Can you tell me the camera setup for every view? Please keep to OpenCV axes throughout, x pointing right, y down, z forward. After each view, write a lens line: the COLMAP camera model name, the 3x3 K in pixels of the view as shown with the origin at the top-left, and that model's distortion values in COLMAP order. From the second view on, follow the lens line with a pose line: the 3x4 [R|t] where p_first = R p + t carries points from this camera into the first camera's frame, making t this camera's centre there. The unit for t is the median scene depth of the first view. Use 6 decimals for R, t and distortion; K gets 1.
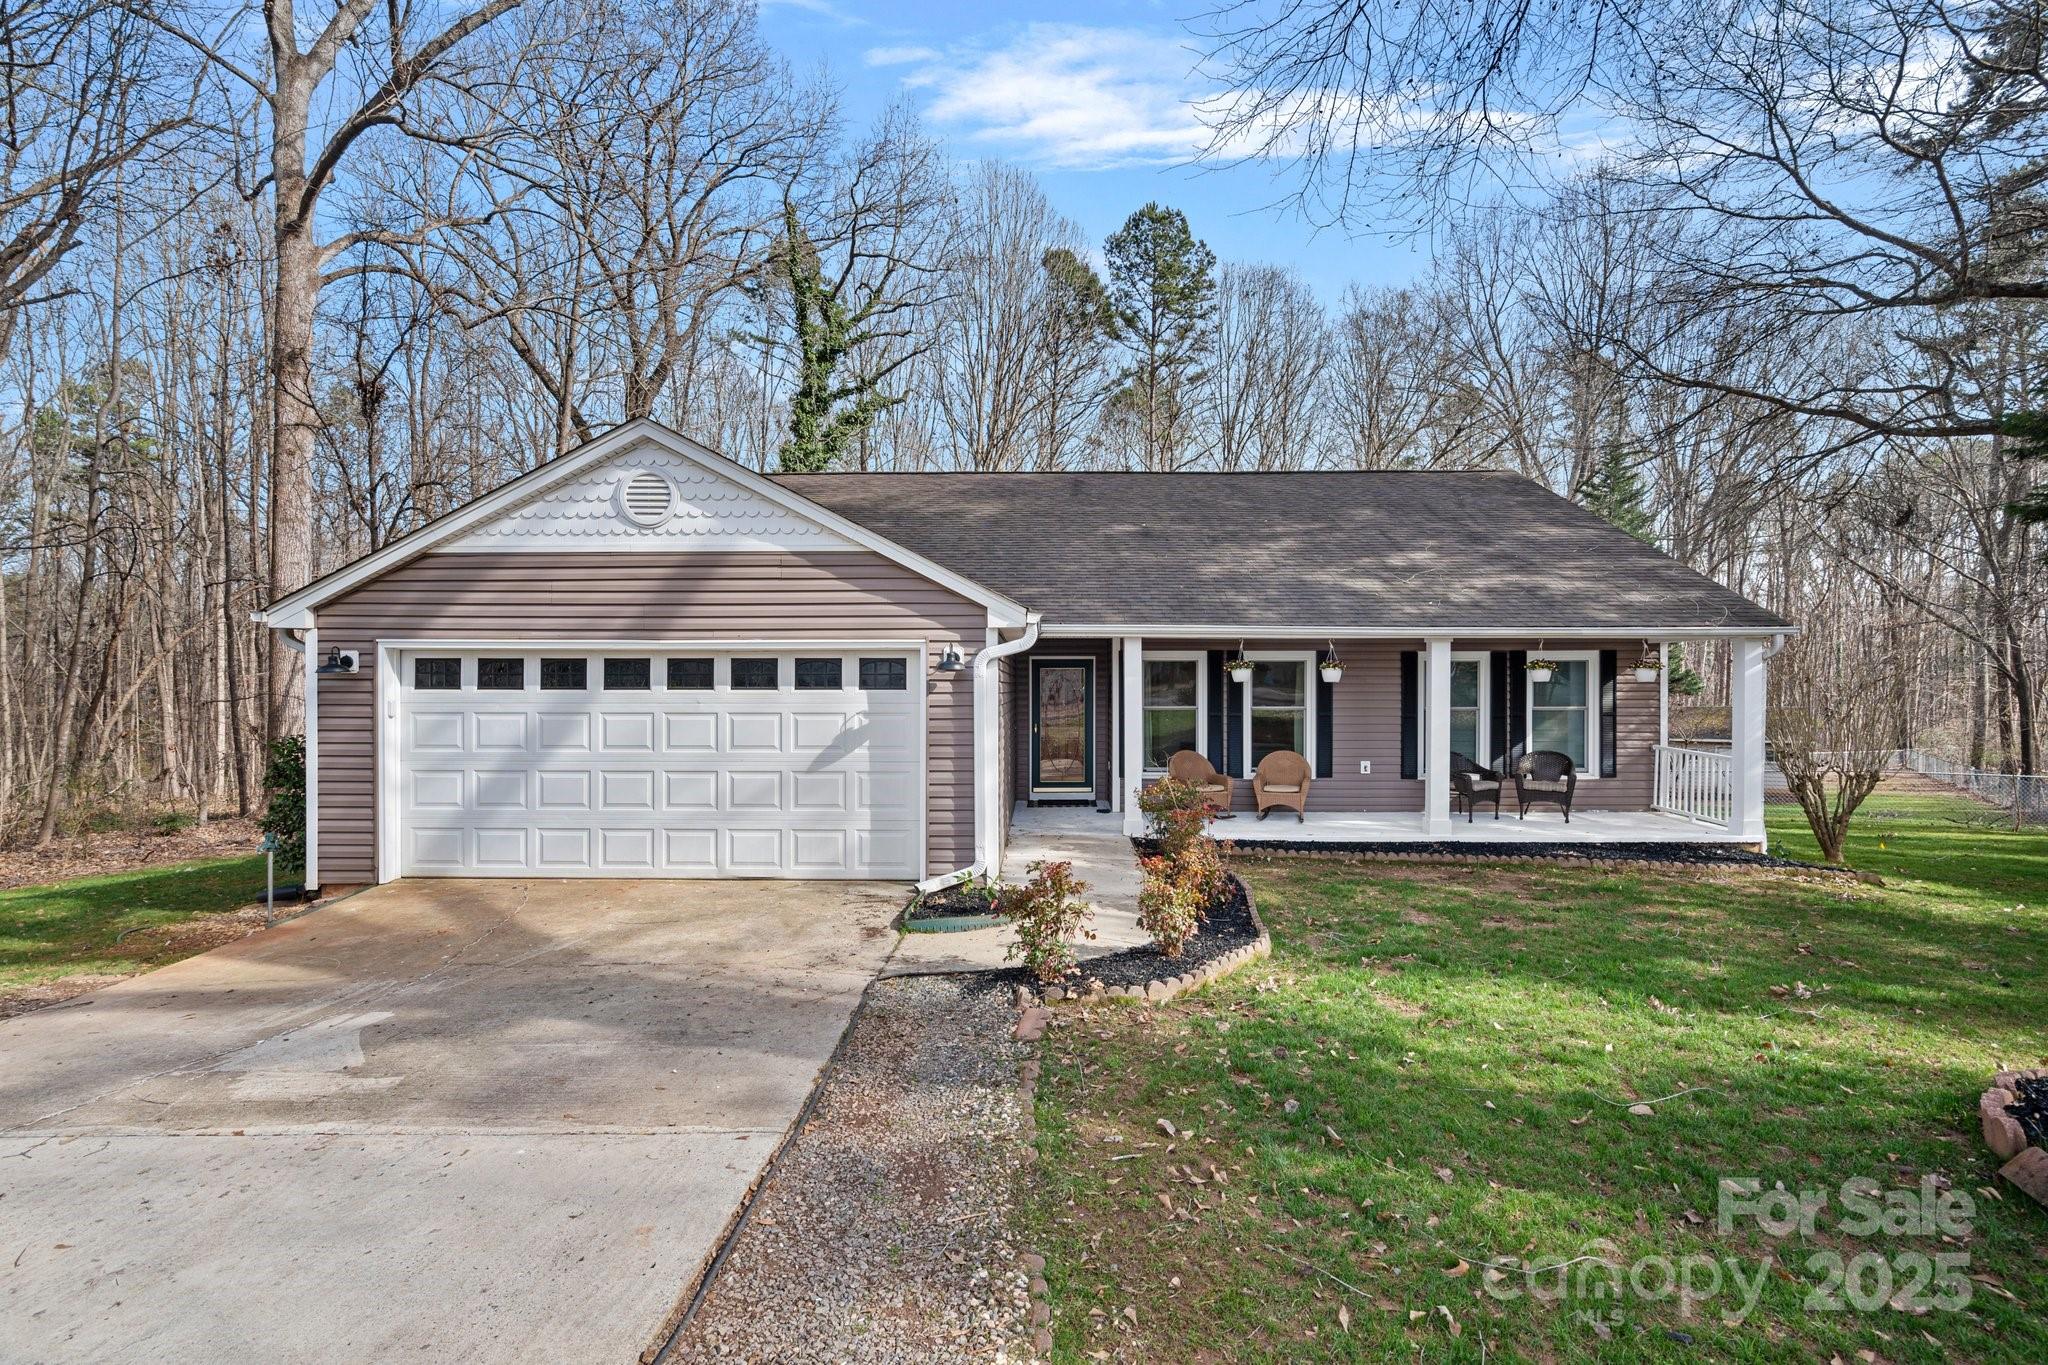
lens RADIAL K [[942.4, 0, 1040.3], [0, 942.4, 687.6], [0, 0, 1]] dist [-0.003108, 0.001151]
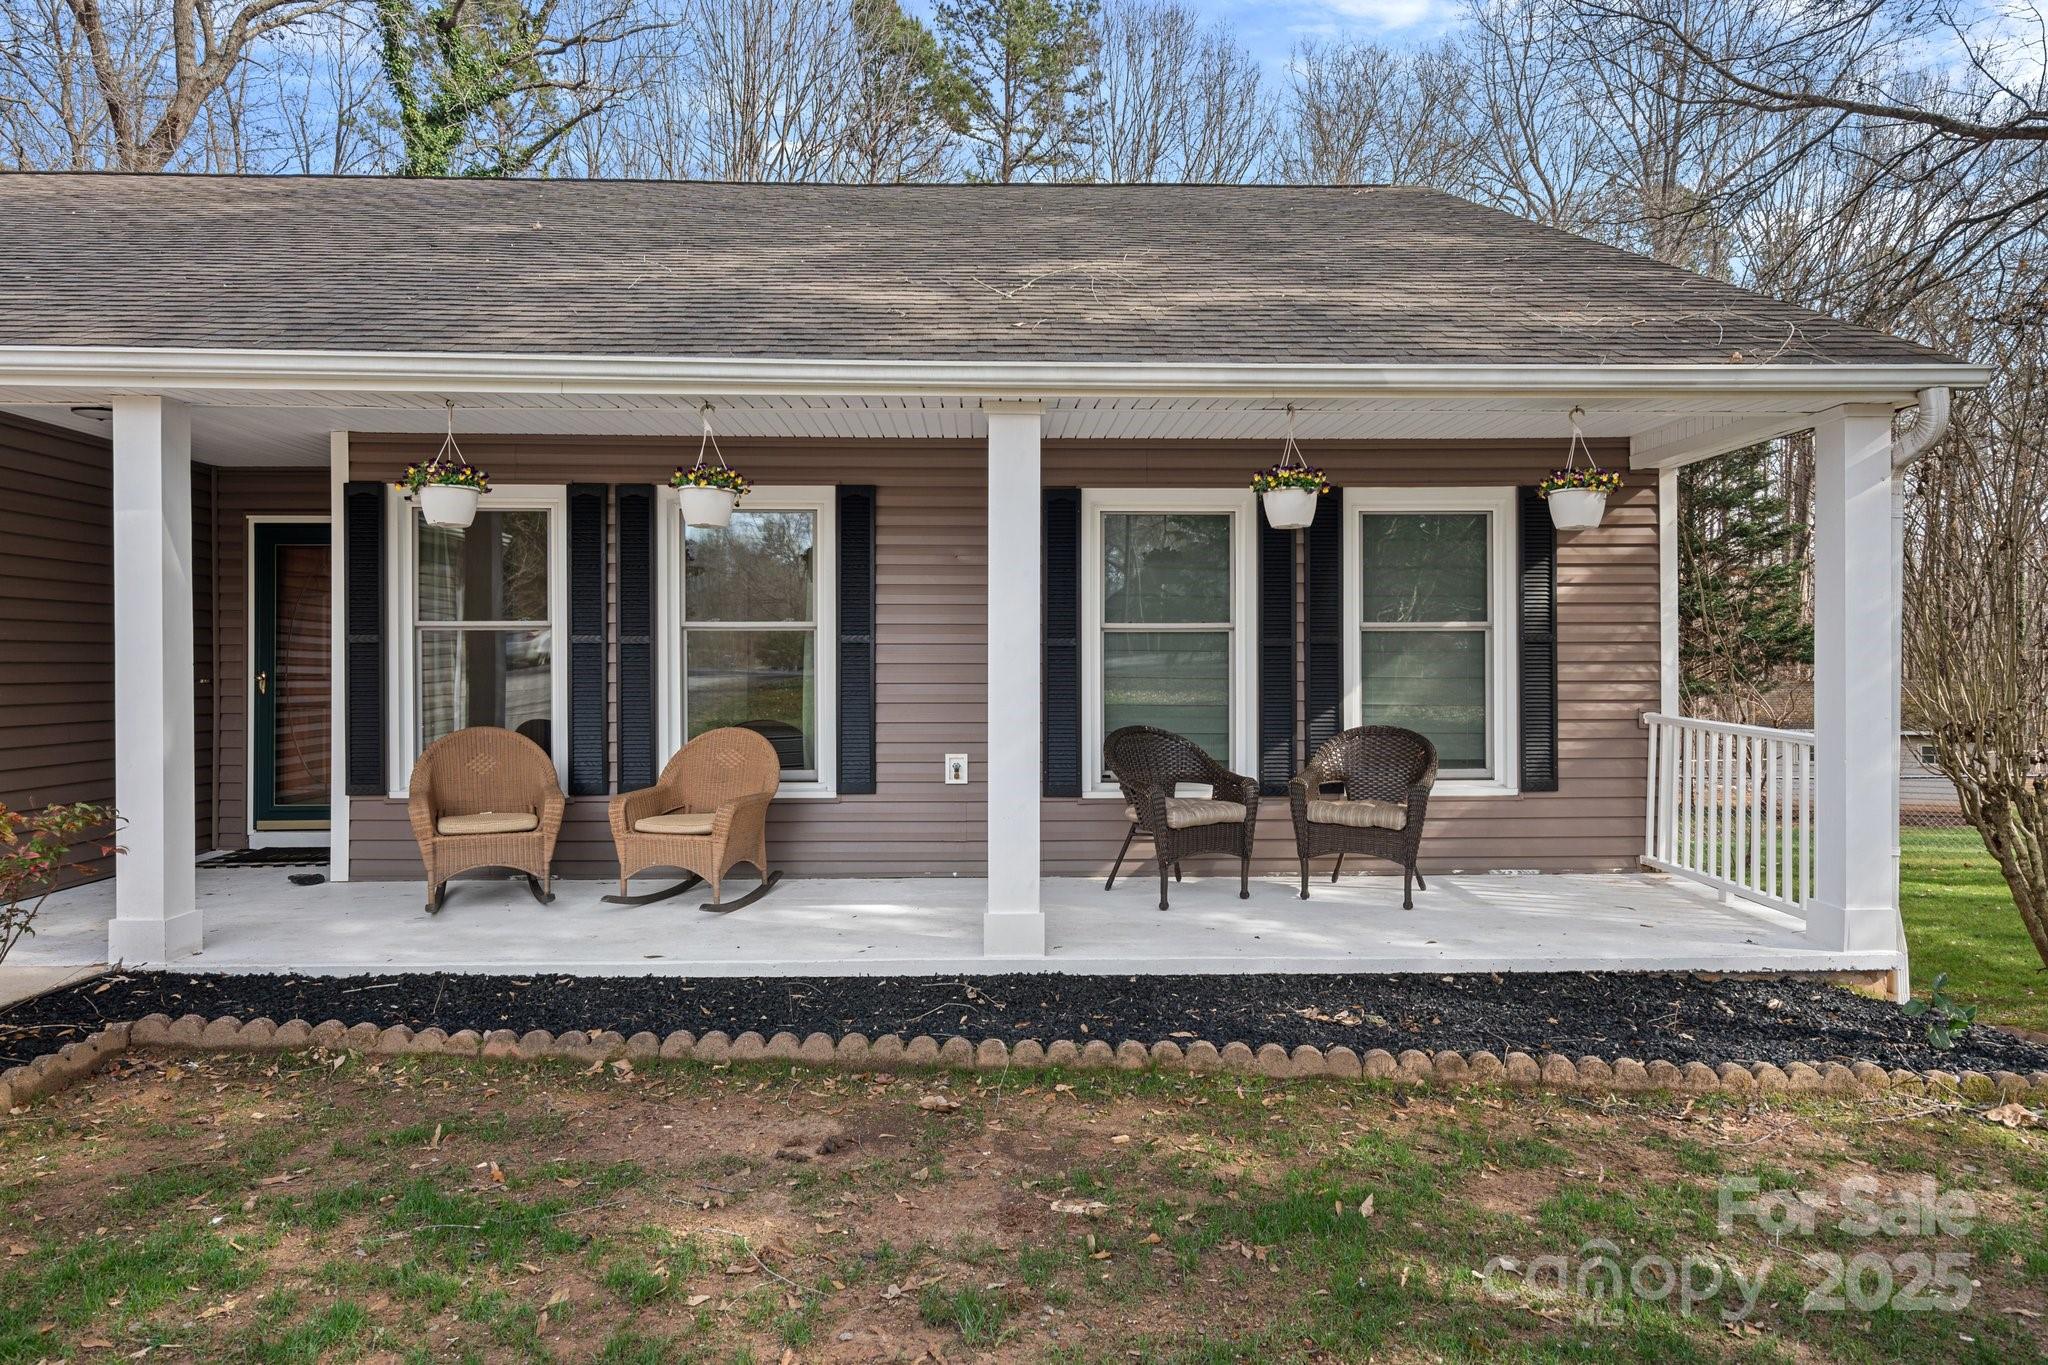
lens RADIAL K [[1248.6, 0, 1021.6], [0, 1248.6, 662.2], [0, 0, 1]] dist [0.005697, -0.001508]
pose [[0.999482, -0.000719, 0.032169, 0.361696], [0.000962, 0.999971, -0.007518, 0.043050], [-0.032163, 0.007545, 0.999454, 0.459848]]
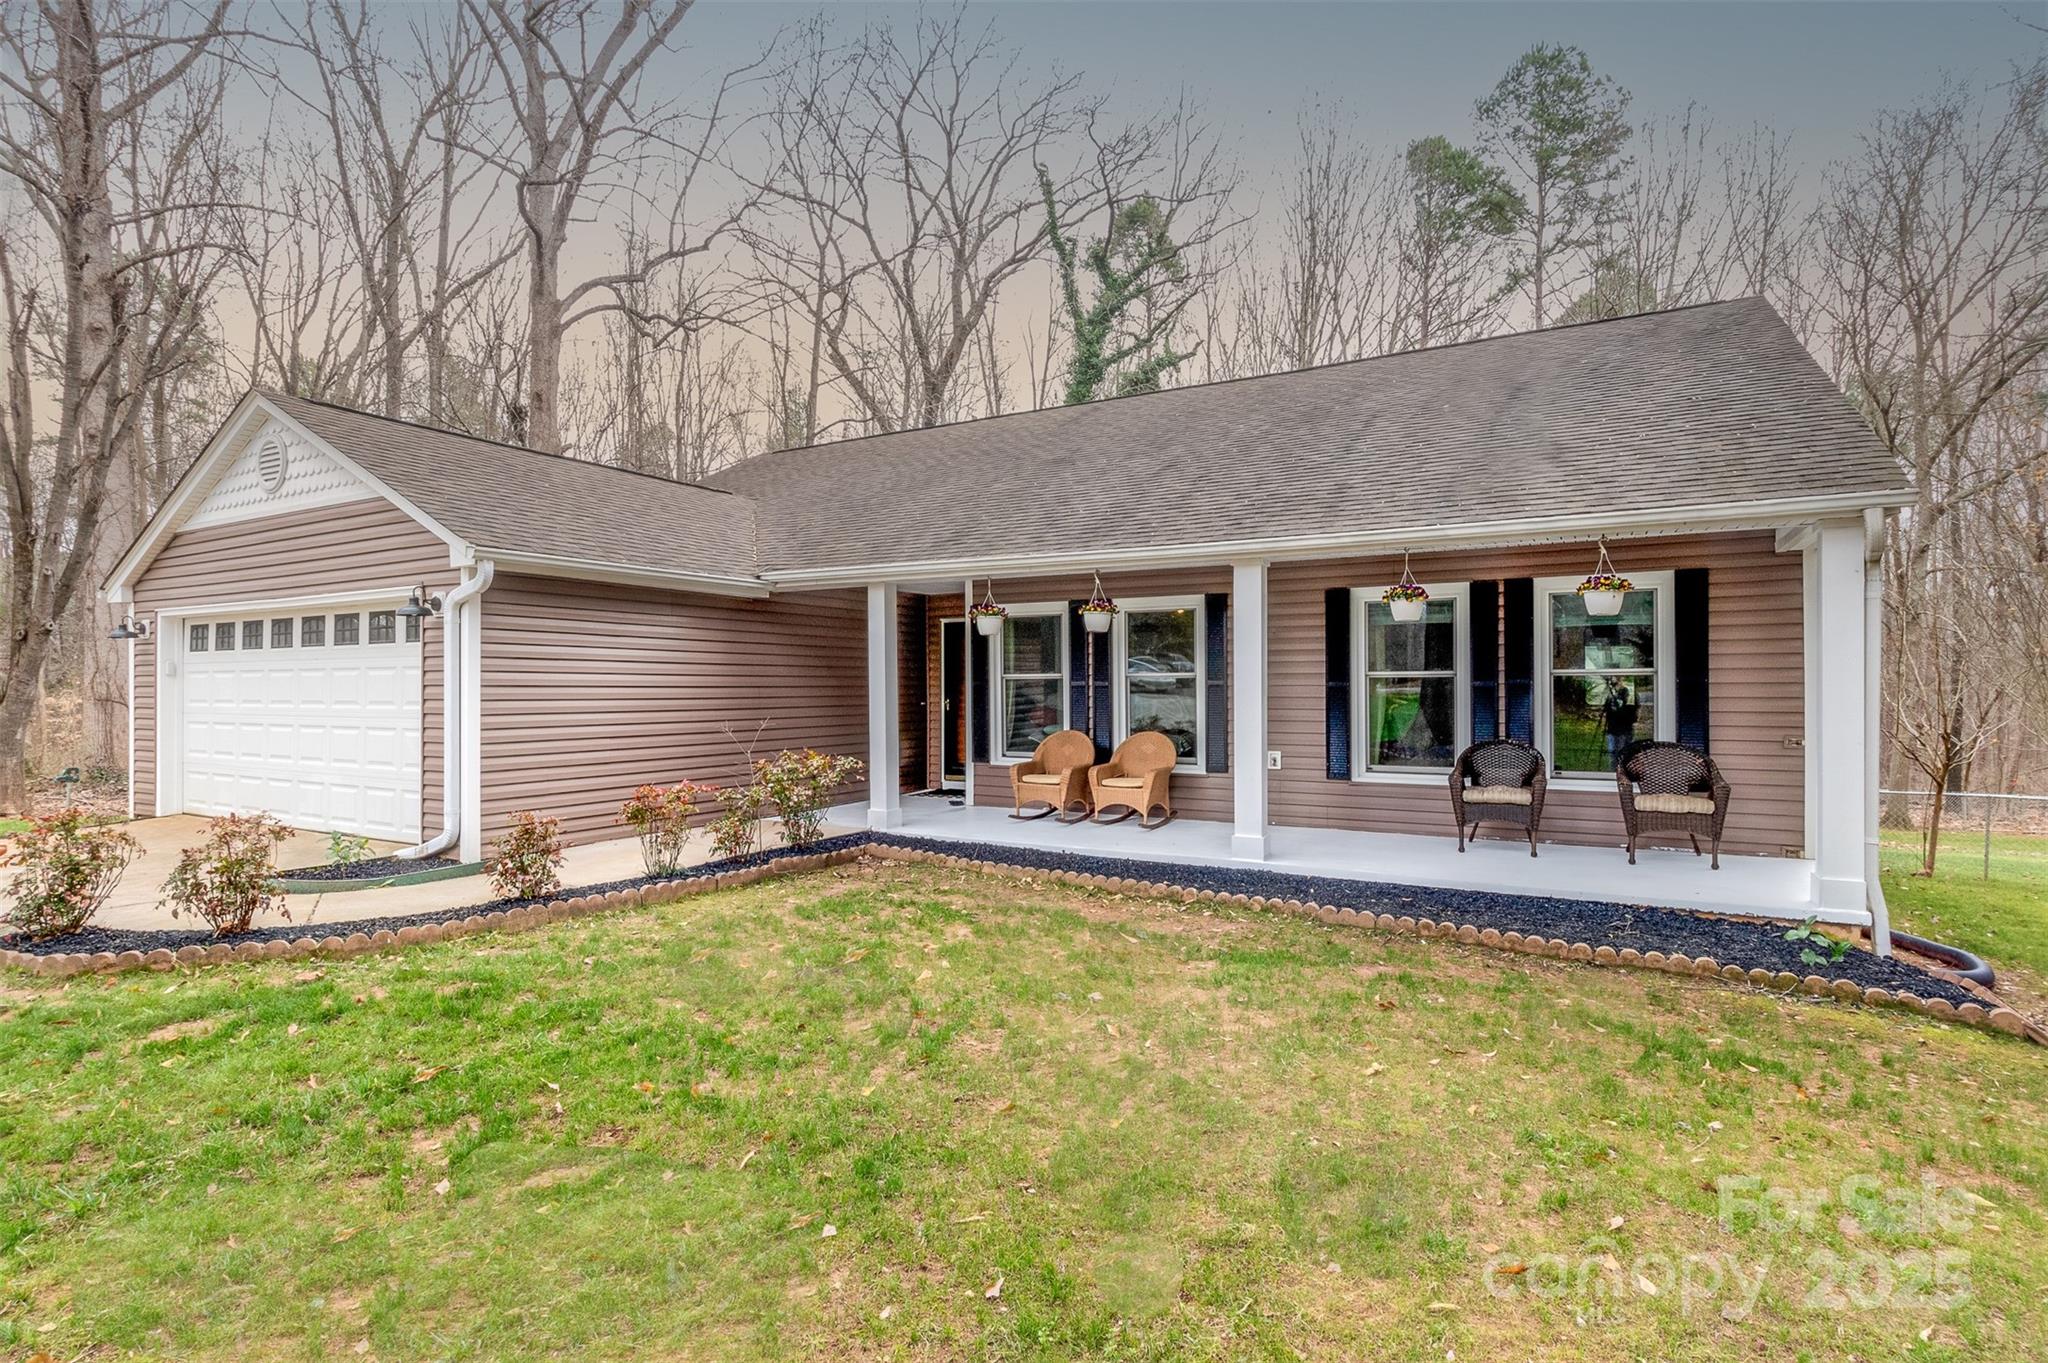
lens RADIAL K [[1006.9, 0, 1038.7], [0, 1006.9, 681.5], [0, 0, 1]] dist [0.013169, 0.000741]
pose [[0.875994, -0.005588, -0.482289, 0.559336], [0.003597, 0.999981, -0.005052, 0.030946], [0.482308, 0.002691, 0.875998, 0.273999]]
